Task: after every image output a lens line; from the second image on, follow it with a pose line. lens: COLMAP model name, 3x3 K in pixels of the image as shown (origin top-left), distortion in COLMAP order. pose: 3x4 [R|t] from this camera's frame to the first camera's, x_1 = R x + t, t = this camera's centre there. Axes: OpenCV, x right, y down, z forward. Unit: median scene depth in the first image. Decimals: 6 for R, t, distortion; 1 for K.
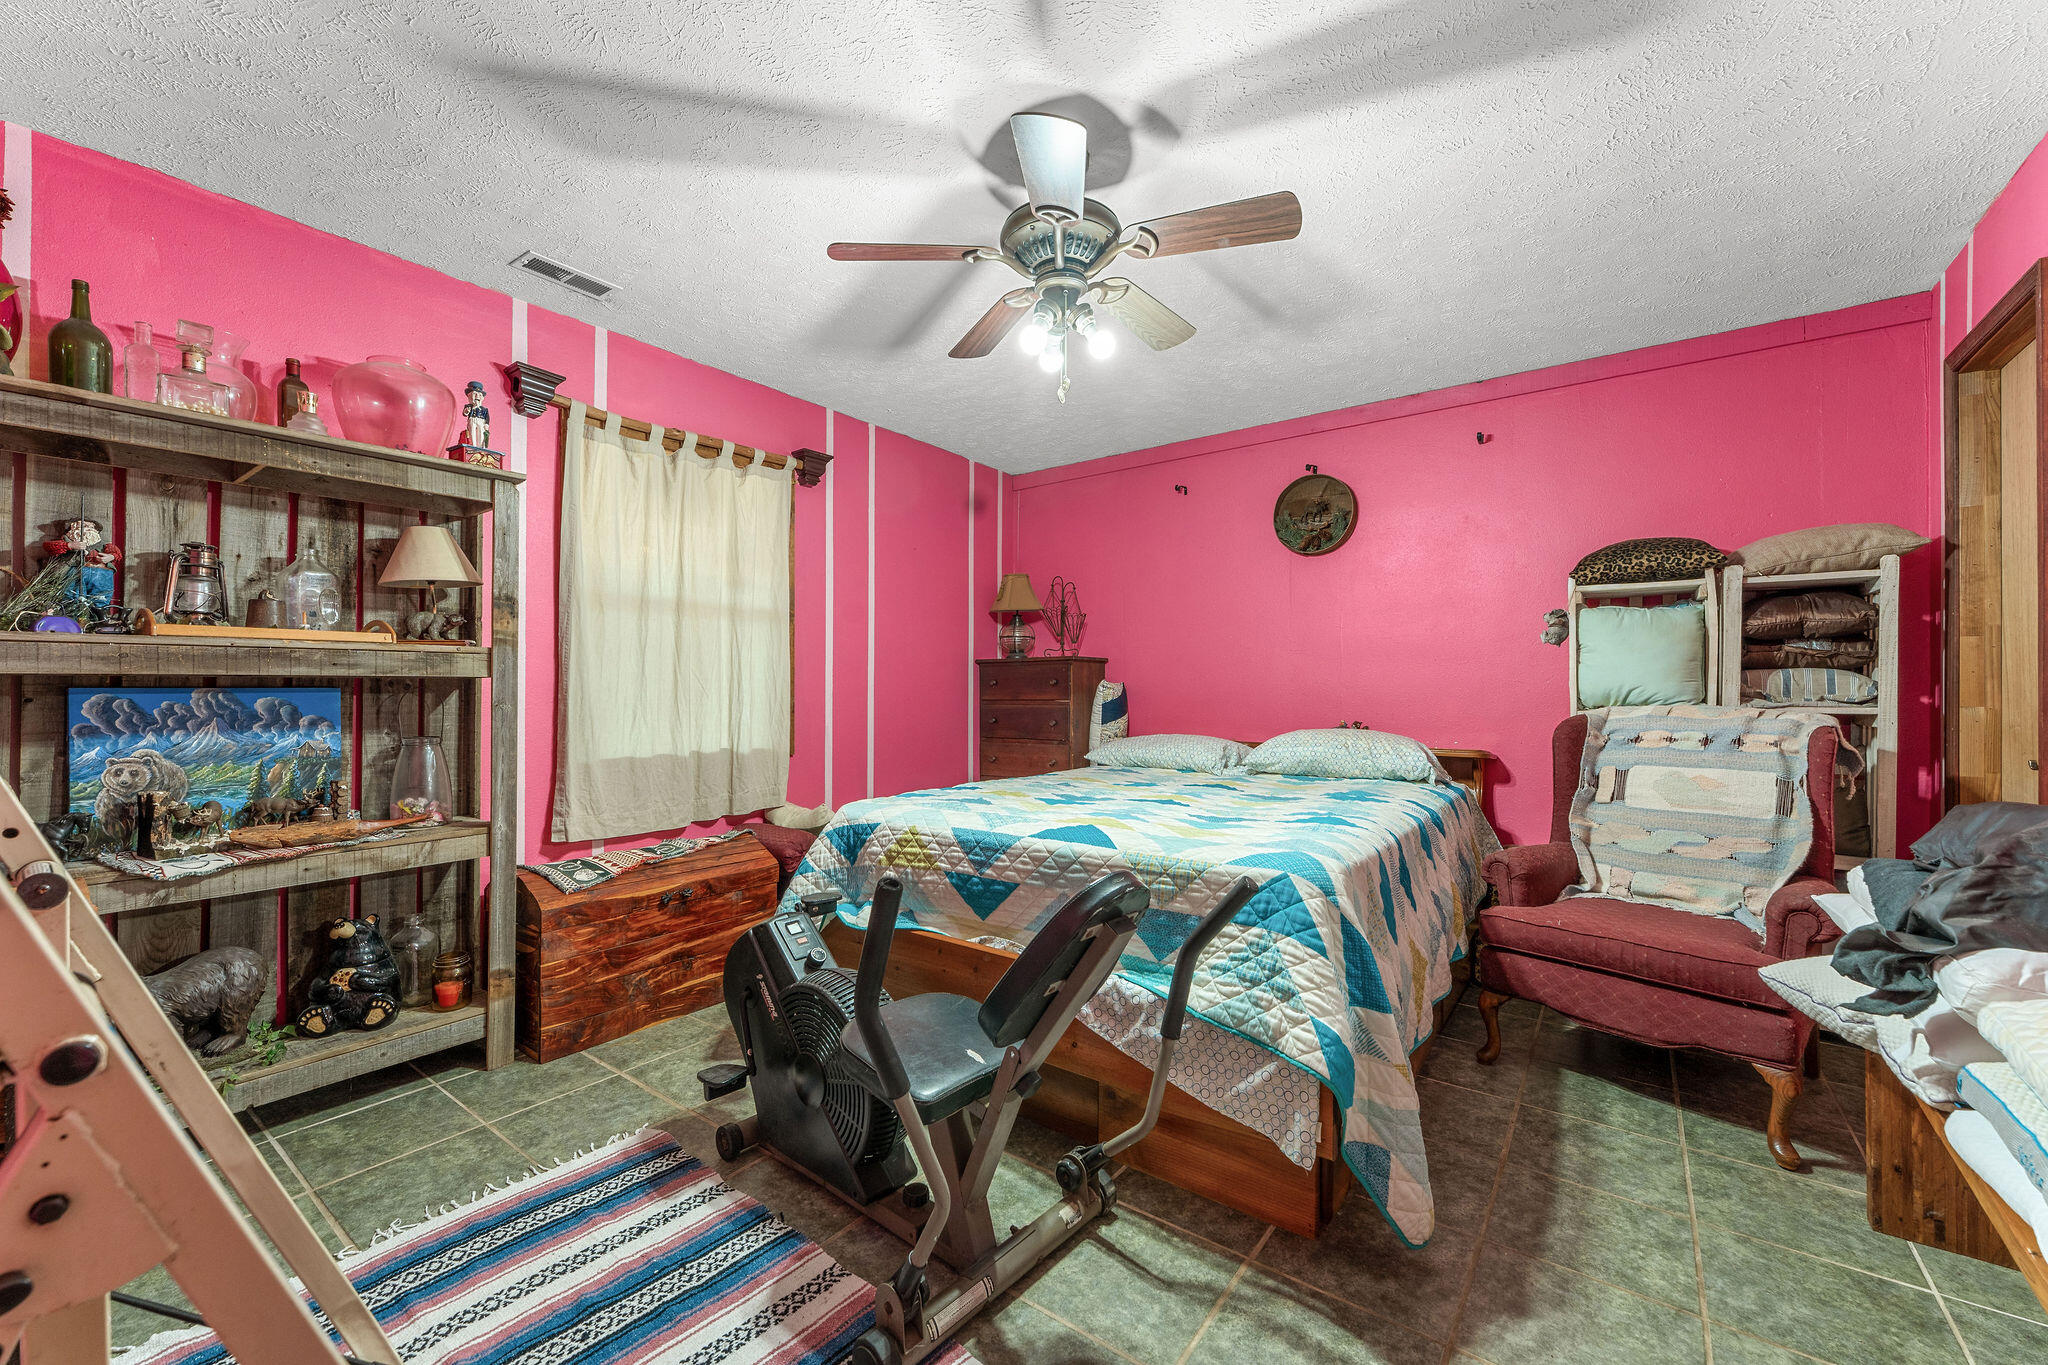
lens RADIAL K [[805.2, 0, 1029.7], [0, 805.2, 683.8], [0, 0, 1]] dist [-0.001836, -0.000560]
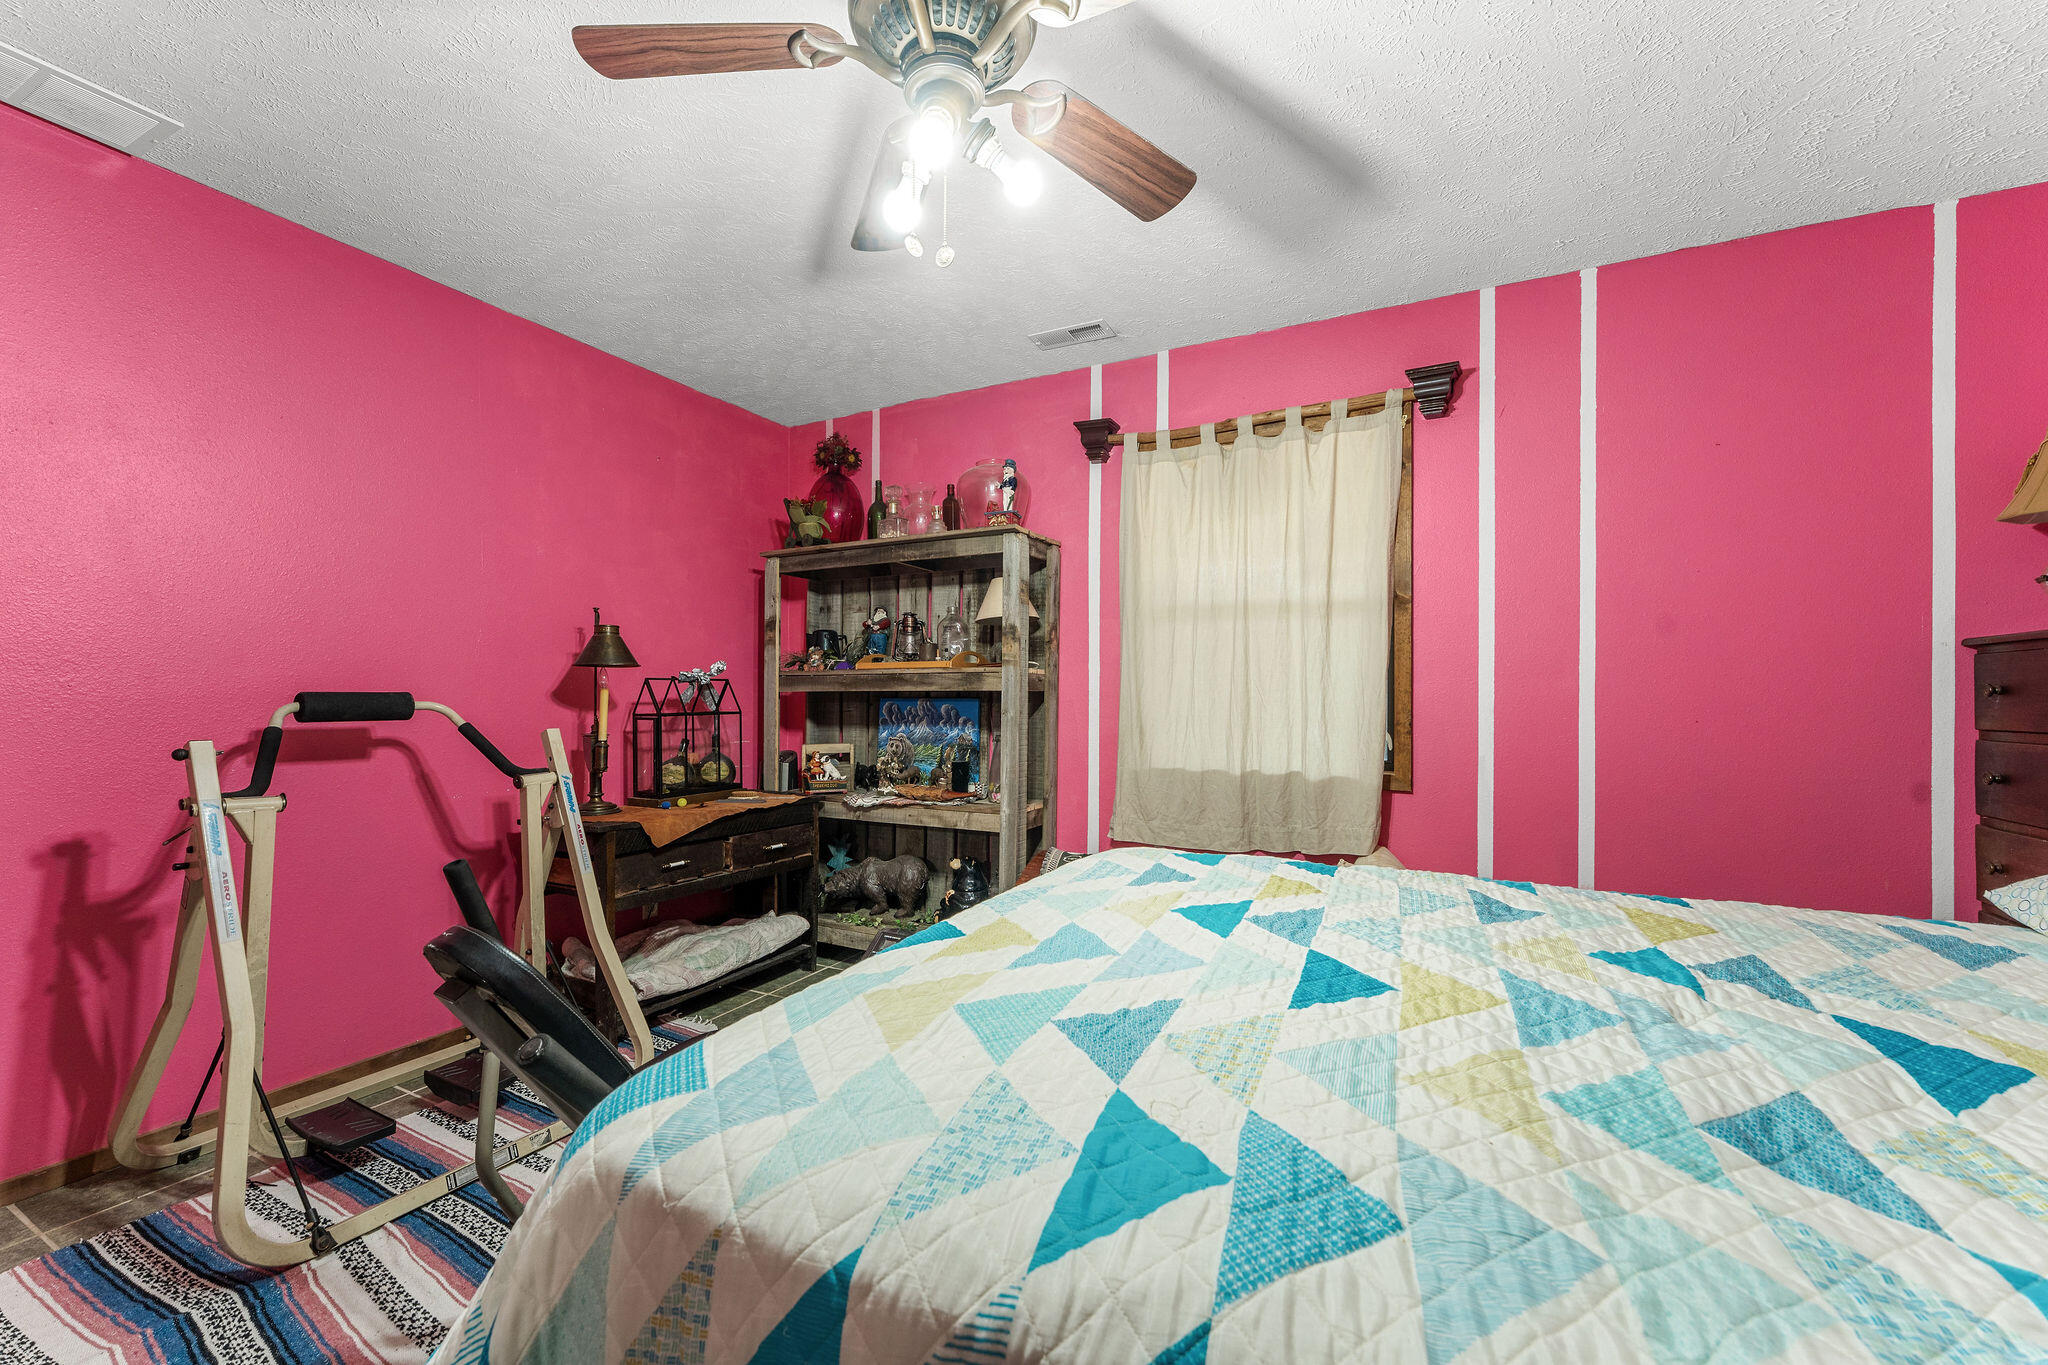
lens RADIAL K [[805.2, 0, 1019.7], [0, 805.2, 689.1], [0, 0, 1]] dist [-0.001836, -0.000560]
pose [[0.155699, -0.012136, -0.987730, 0.609072], [-0.001135, 0.999922, -0.012465, 0.006416], [0.987804, 0.003062, 0.155673, 0.881983]]
